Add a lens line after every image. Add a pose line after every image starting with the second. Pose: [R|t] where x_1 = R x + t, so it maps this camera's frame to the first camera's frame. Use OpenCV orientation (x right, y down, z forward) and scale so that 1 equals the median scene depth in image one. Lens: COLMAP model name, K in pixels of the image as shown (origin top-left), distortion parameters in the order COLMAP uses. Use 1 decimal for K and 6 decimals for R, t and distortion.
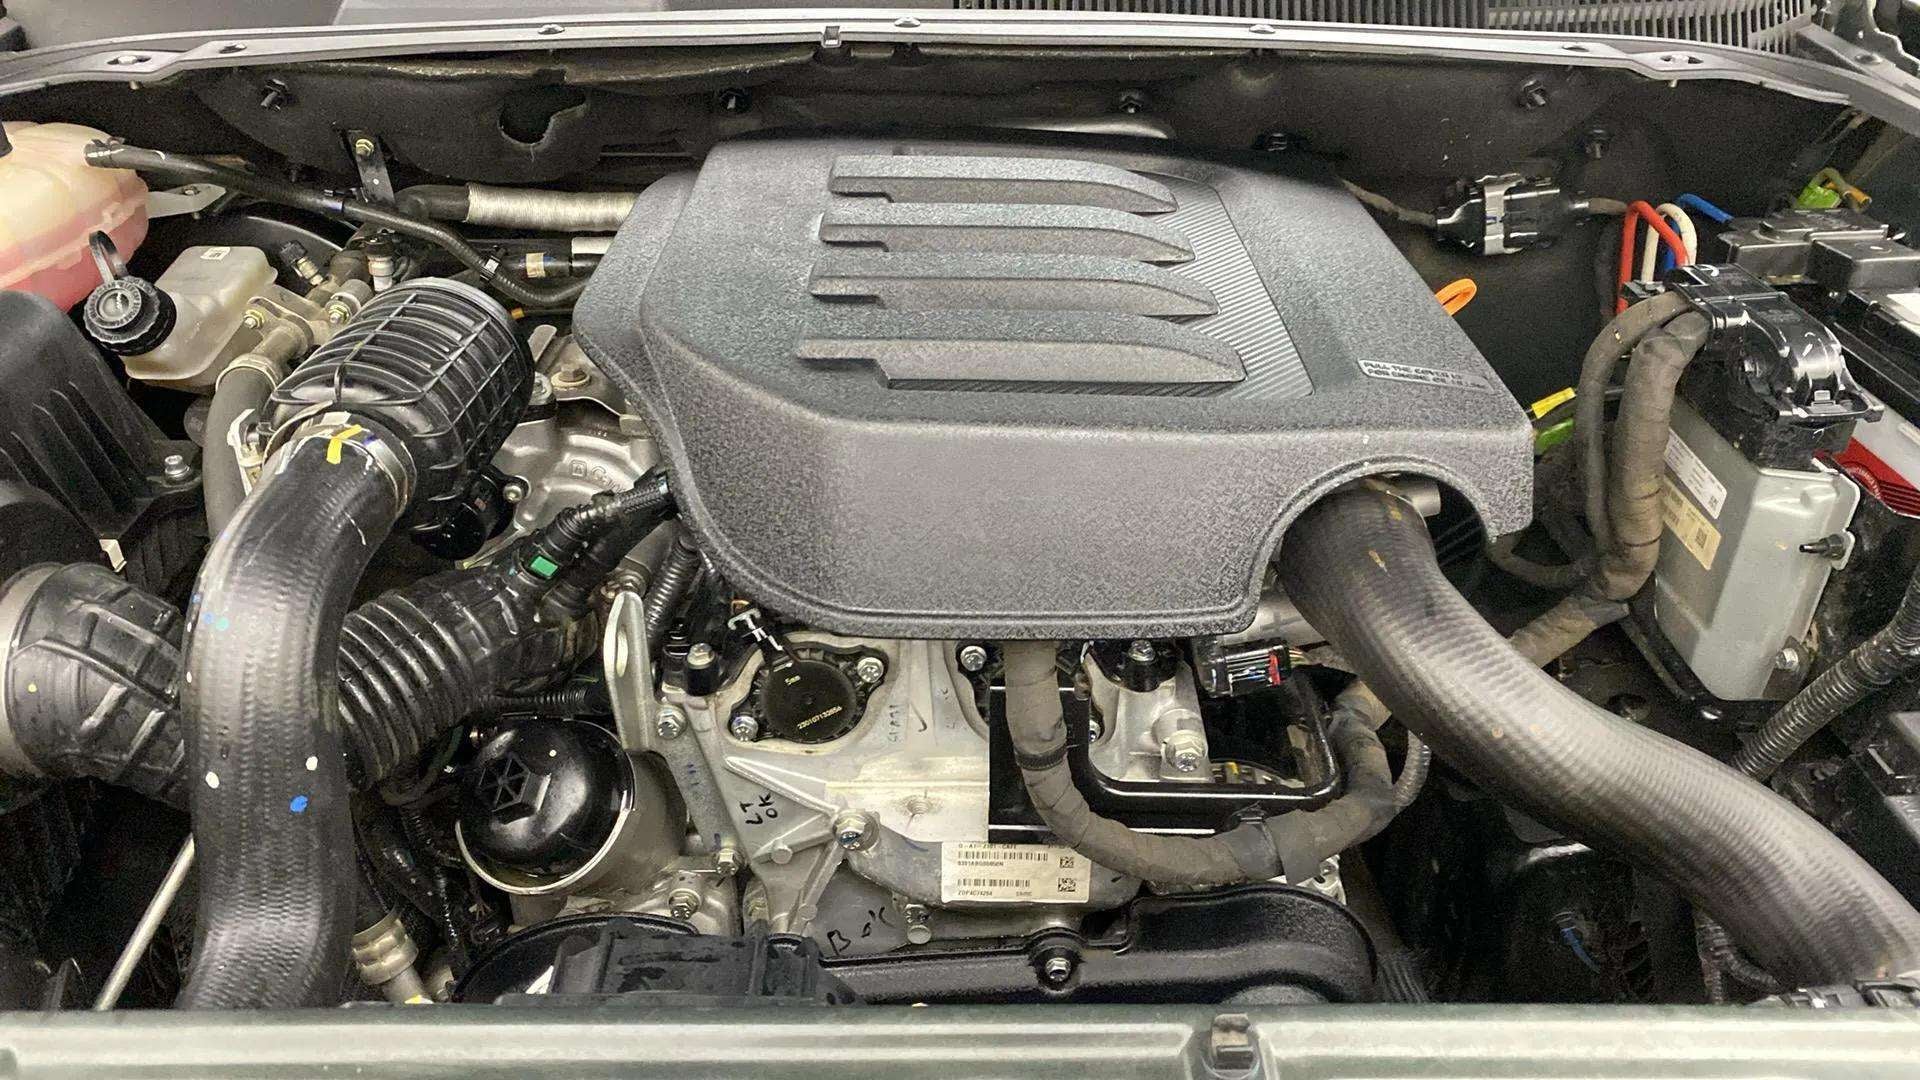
lens RADIAL K [[1326.6, 0, 968.0], [0, 1326.6, 524.7], [0, 0, 1]] dist [0.025731, -0.038231]
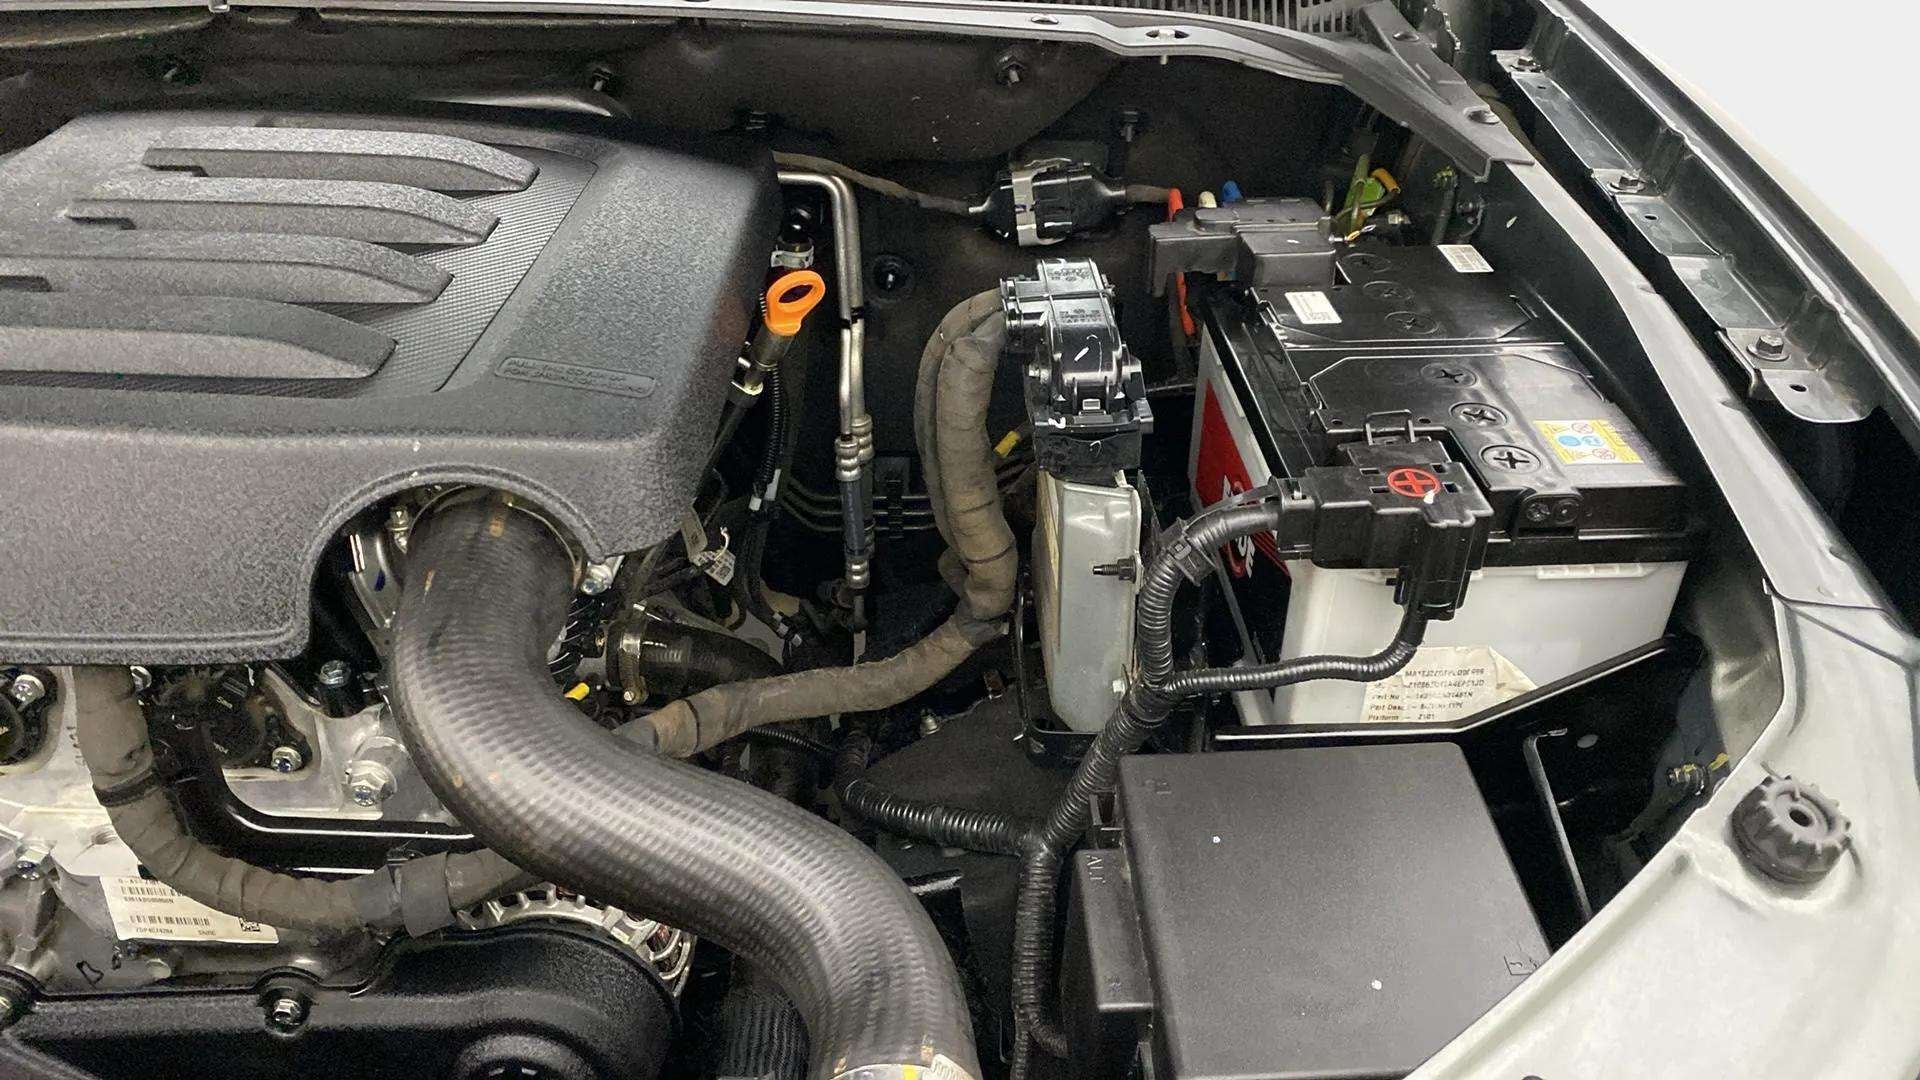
lens RADIAL K [[1326.6, 0, 957.7], [0, 1326.6, 535.9], [0, 0, 1]] dist [0.025731, -0.038231]
pose [[0.999603, 0.017459, -0.022133, 0.551077], [-0.017059, 0.999691, 0.018093, -0.021443], [0.022442, -0.017708, 0.999591, 0.090914]]
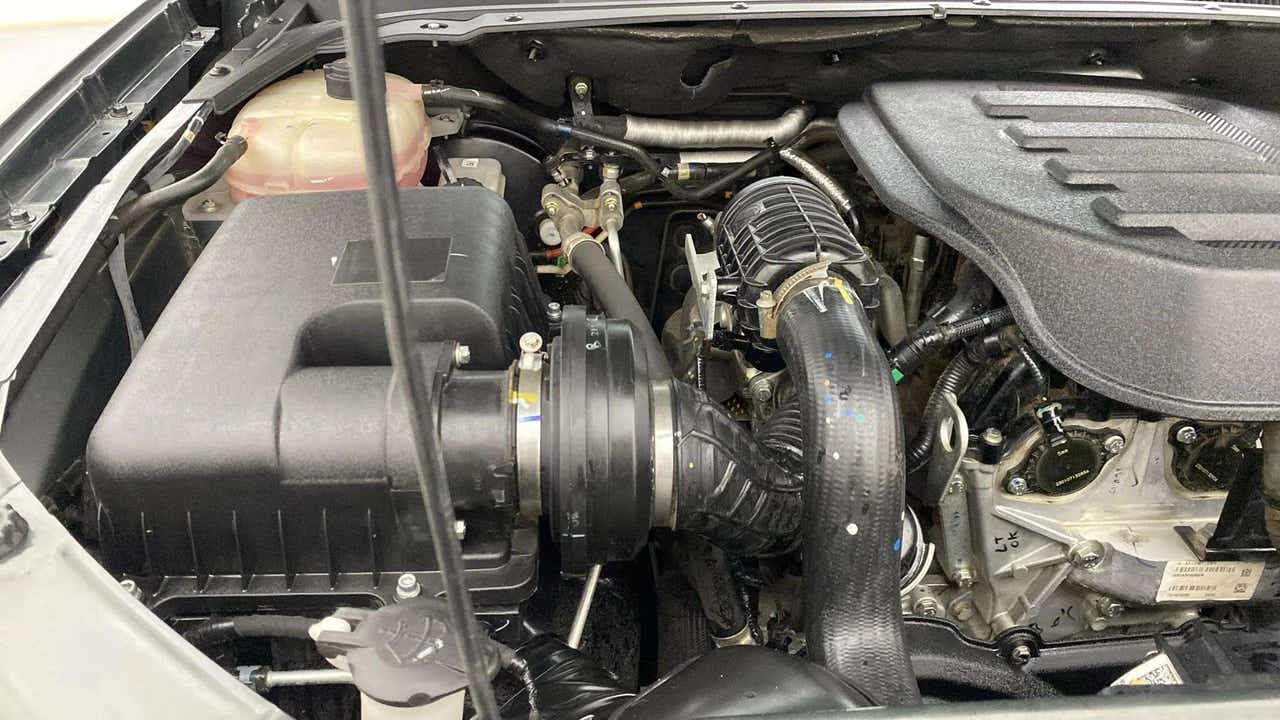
lens RADIAL K [[884.4, 0, 648.3], [0, 884.4, 357.0], [0, 0, 1]] dist [0.025731, -0.038231]
pose [[0.998816, -0.014367, 0.046487, -0.588306], [0.014029, 0.999873, 0.007605, 0.000020], [-0.046590, -0.006944, 0.998890, 0.053125]]
